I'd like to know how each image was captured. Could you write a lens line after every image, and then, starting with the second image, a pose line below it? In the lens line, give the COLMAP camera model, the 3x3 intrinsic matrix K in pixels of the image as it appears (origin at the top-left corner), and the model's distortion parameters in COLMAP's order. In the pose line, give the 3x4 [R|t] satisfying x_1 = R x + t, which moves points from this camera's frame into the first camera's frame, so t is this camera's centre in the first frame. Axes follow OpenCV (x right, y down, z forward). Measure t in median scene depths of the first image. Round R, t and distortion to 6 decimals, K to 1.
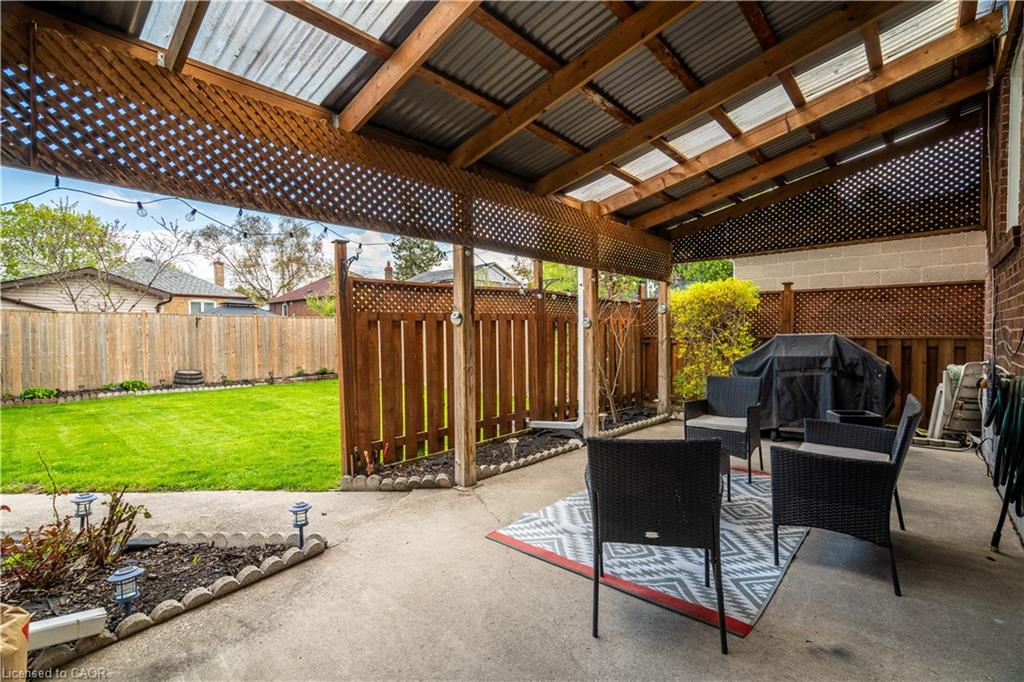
lens RADIAL K [[462.3, 0, 512.0], [0, 462.3, 341.0], [0, 0, 1]] dist [0.000943, 0.000335]
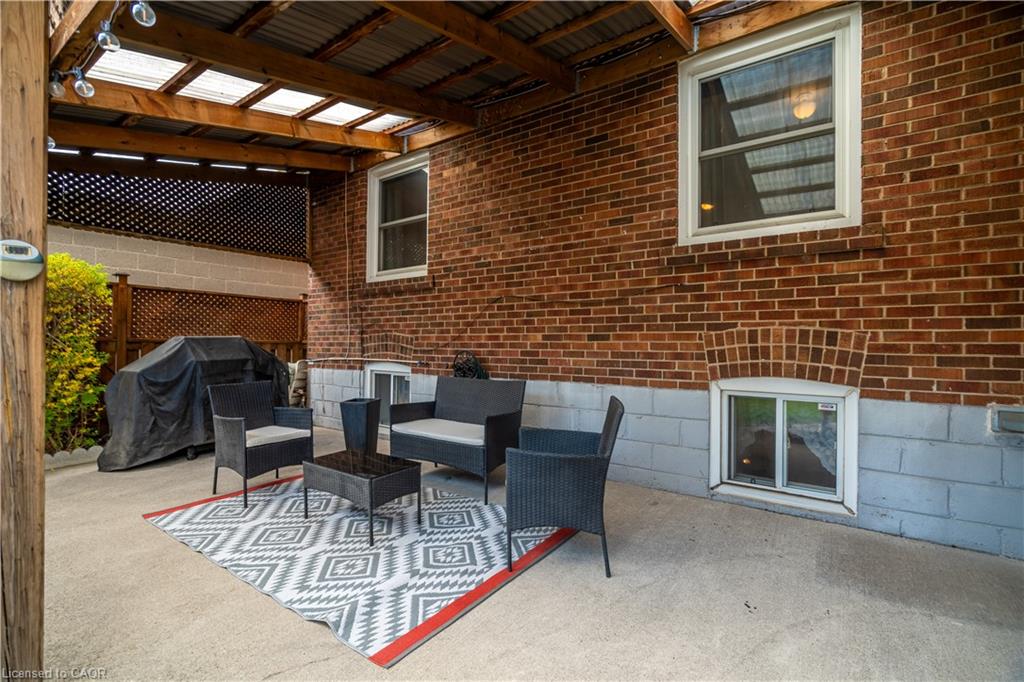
lens RADIAL K [[462.3, 0, 512.0], [0, 462.3, 341.0], [0, 0, 1]] dist [0.000943, 0.000335]
pose [[-0.112391, 0.013318, 0.993575, -0.329343], [0.010883, 0.999867, -0.012172, 0.010956], [-0.993604, 0.009445, -0.112521, 0.454535]]
